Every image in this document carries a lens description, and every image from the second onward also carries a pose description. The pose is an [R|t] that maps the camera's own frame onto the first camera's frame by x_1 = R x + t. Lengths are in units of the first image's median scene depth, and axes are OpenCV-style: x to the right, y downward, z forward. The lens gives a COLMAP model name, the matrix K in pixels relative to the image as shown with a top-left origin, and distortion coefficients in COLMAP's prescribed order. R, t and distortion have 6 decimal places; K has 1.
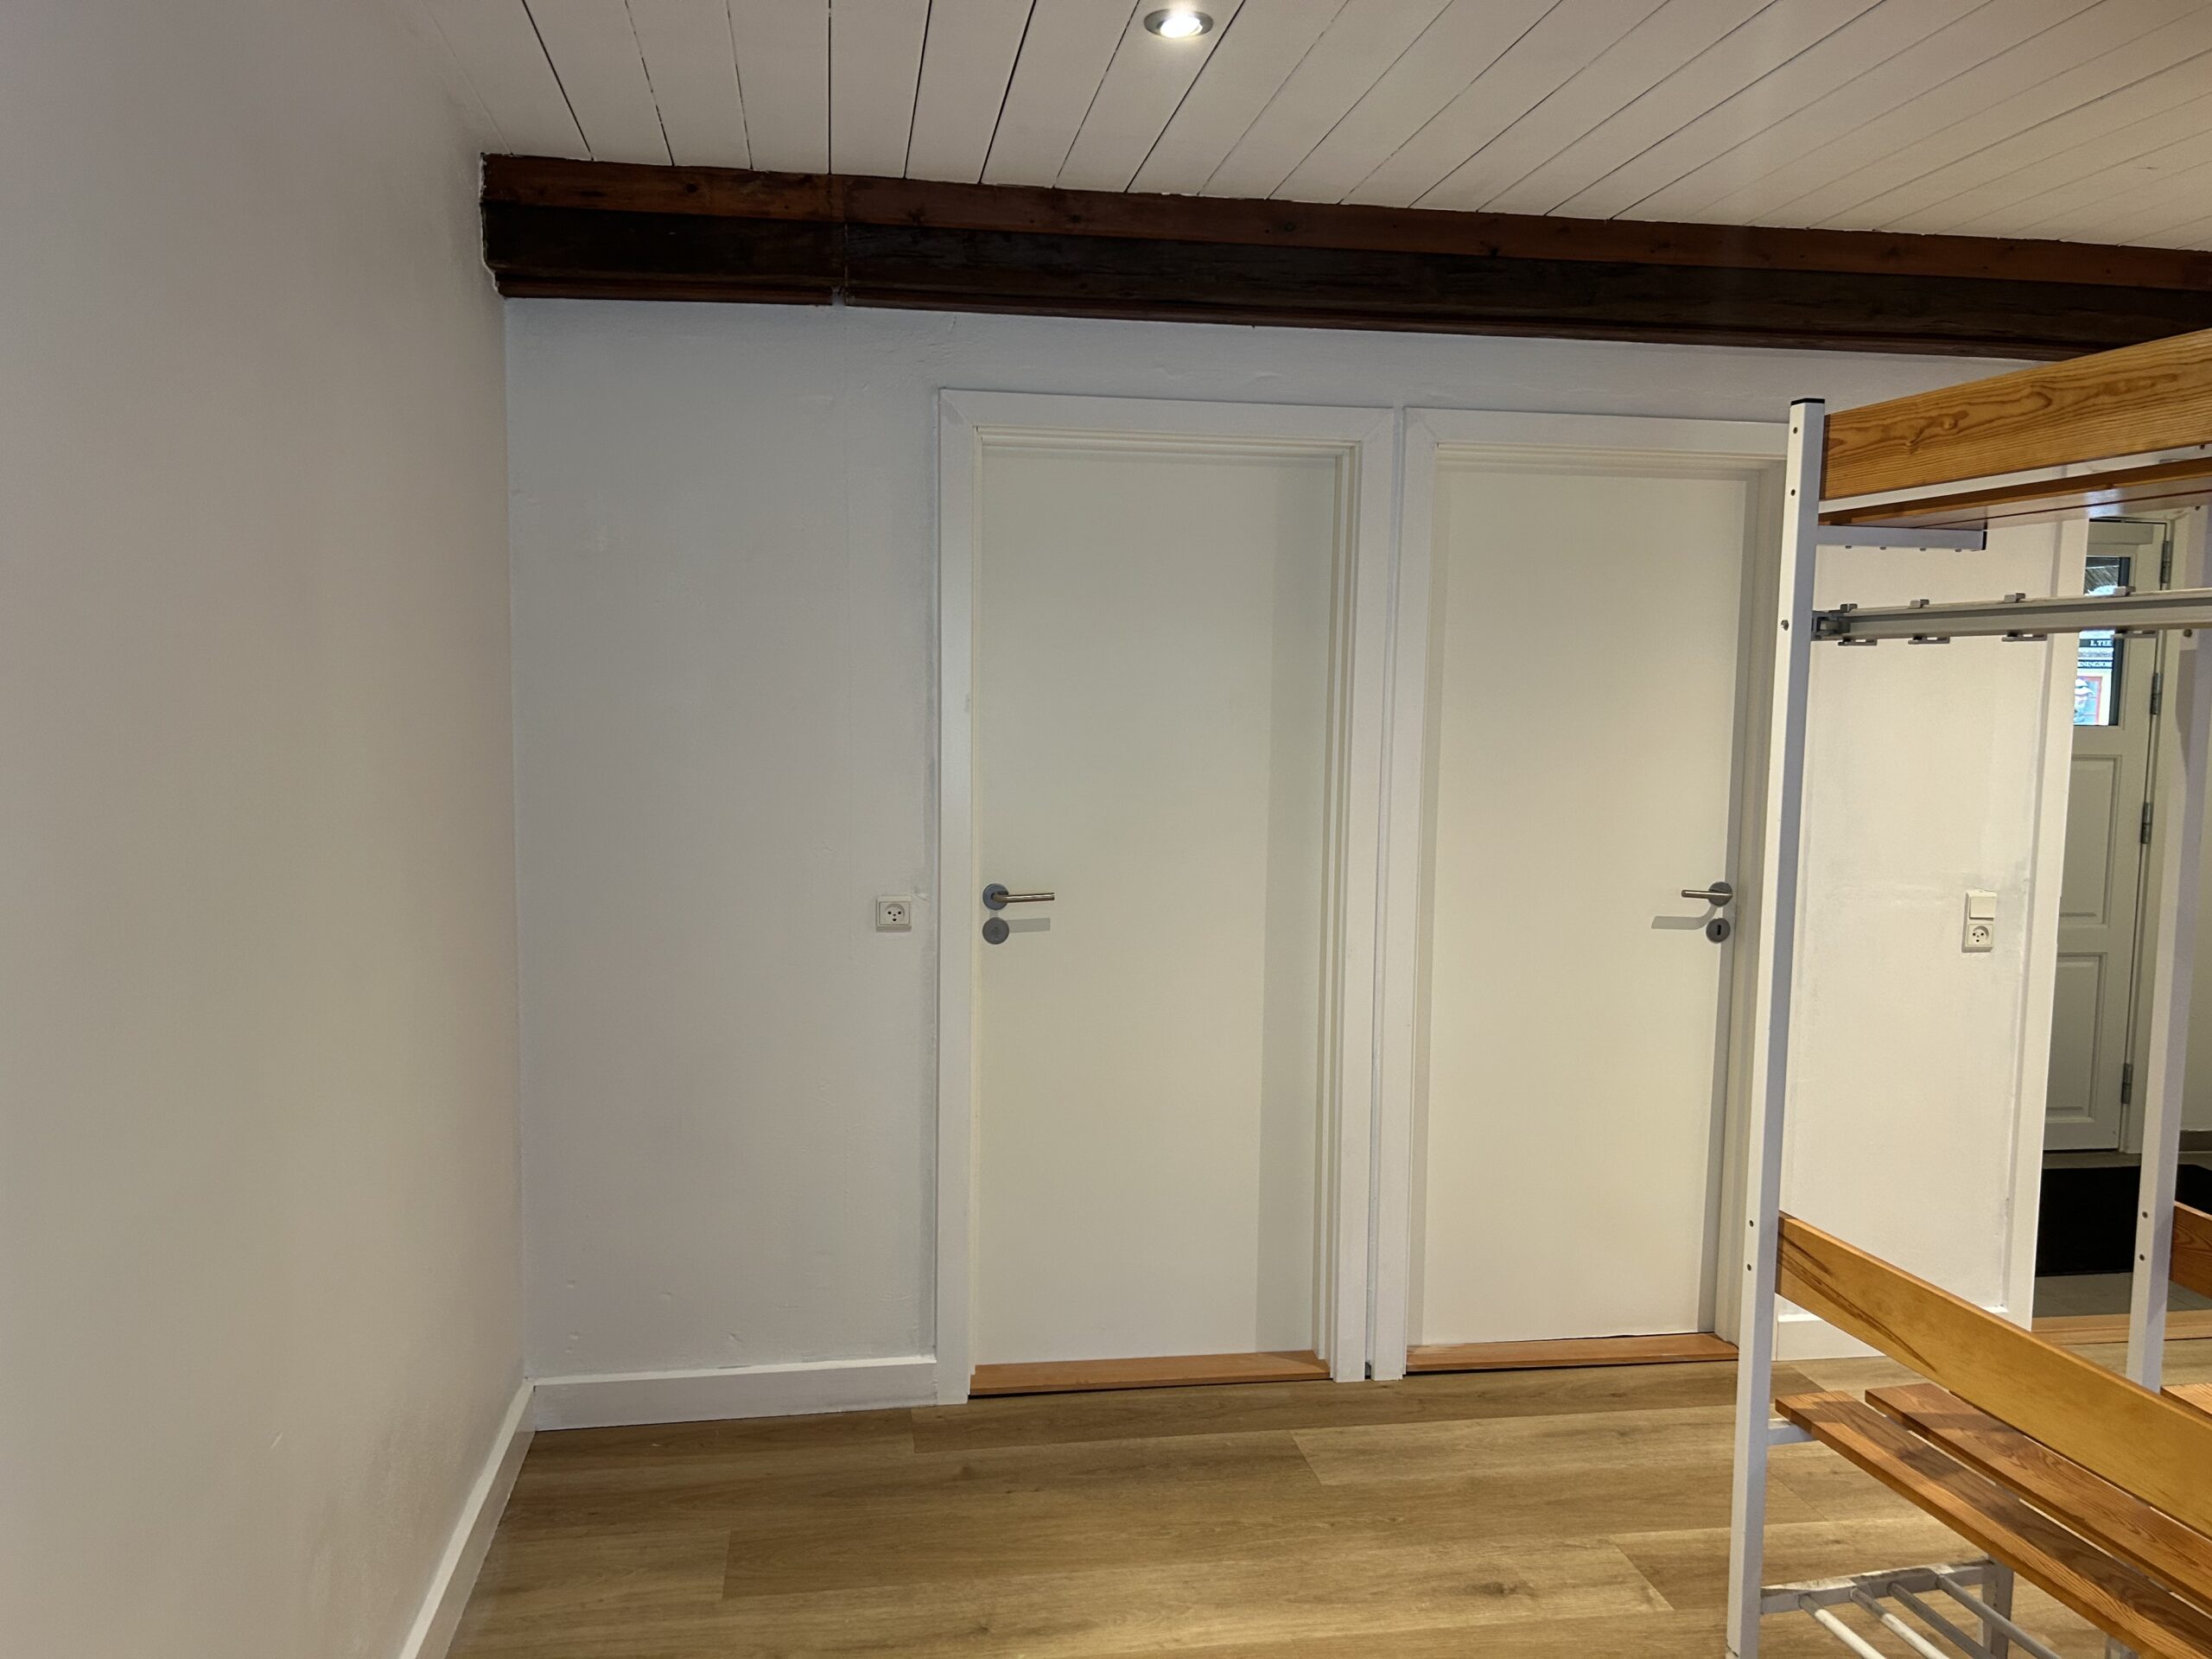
lens RADIAL K [[1676.2, 0, 1106.0], [0, 1676.2, 829.5], [0, 0, 1]] dist [0.015565, -0.003730]
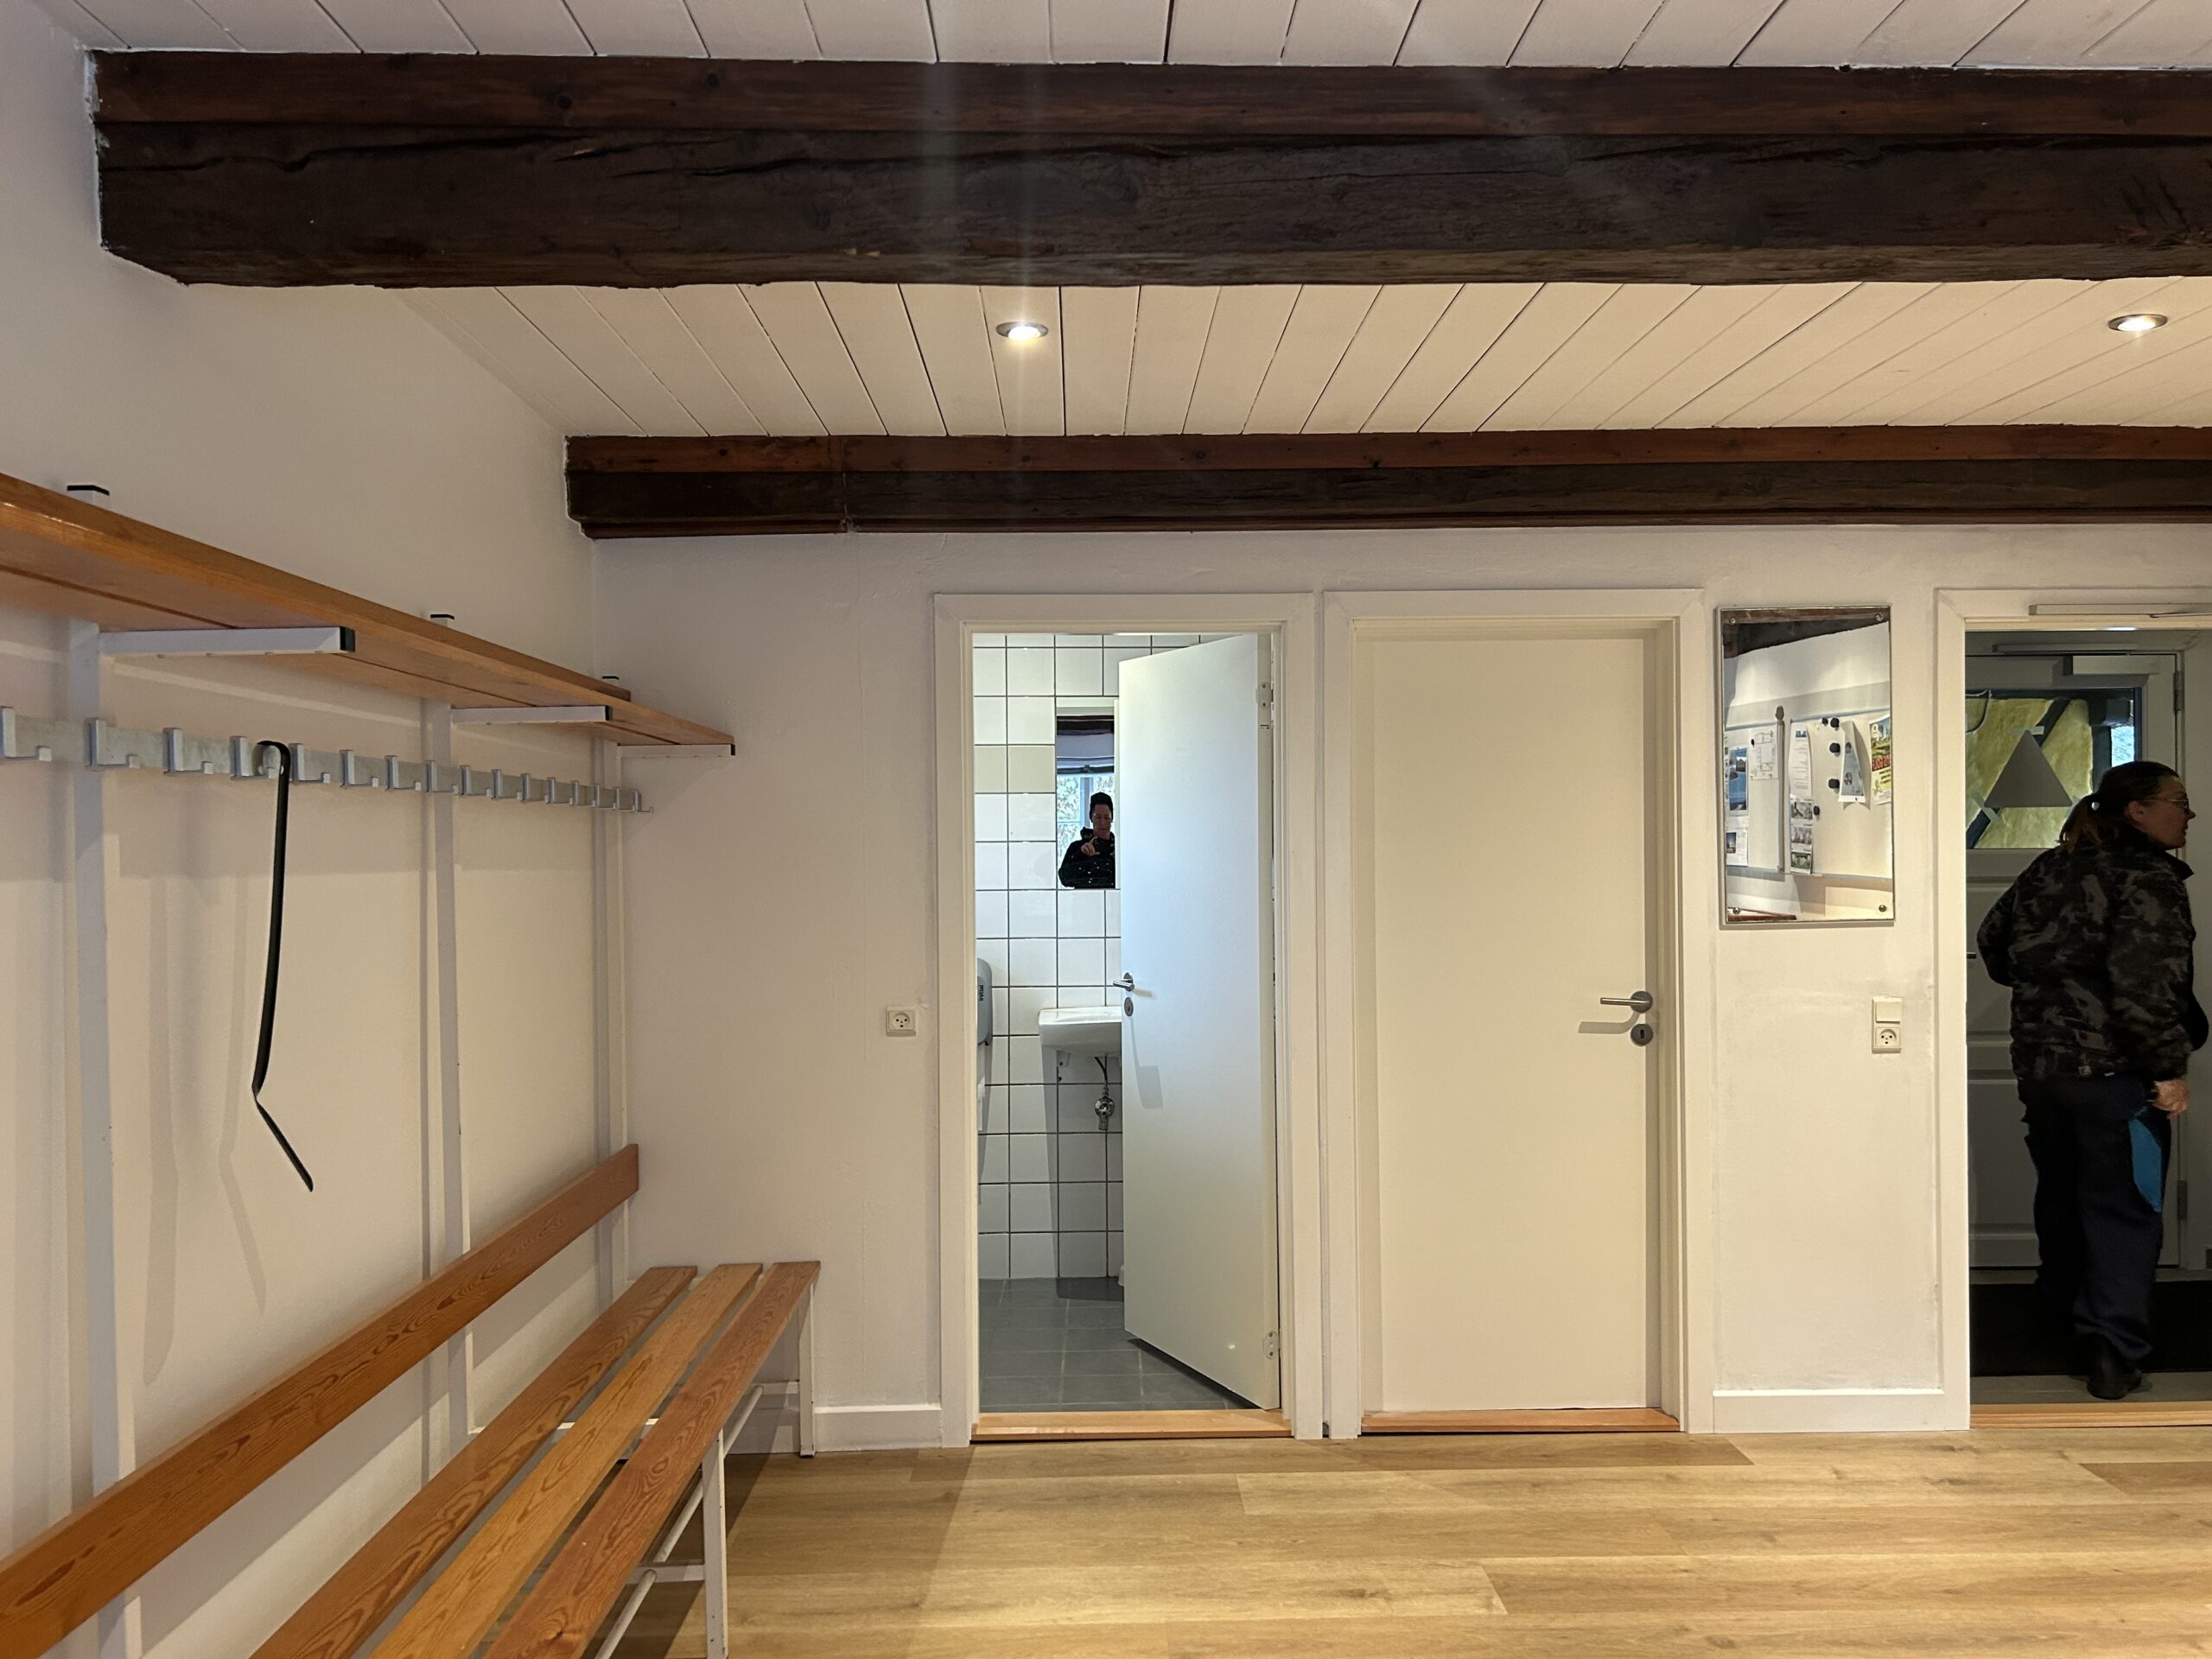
lens RADIAL K [[1663.6, 0, 1130.5], [0, 1663.6, 822.4], [0, 0, 1]] dist [0.066090, -0.109712]
pose [[0.991447, -0.024642, -0.128159, 0.209058], [0.012281, 0.995271, -0.096356, 0.027331], [0.129927, 0.093958, 0.987062, -0.190120]]
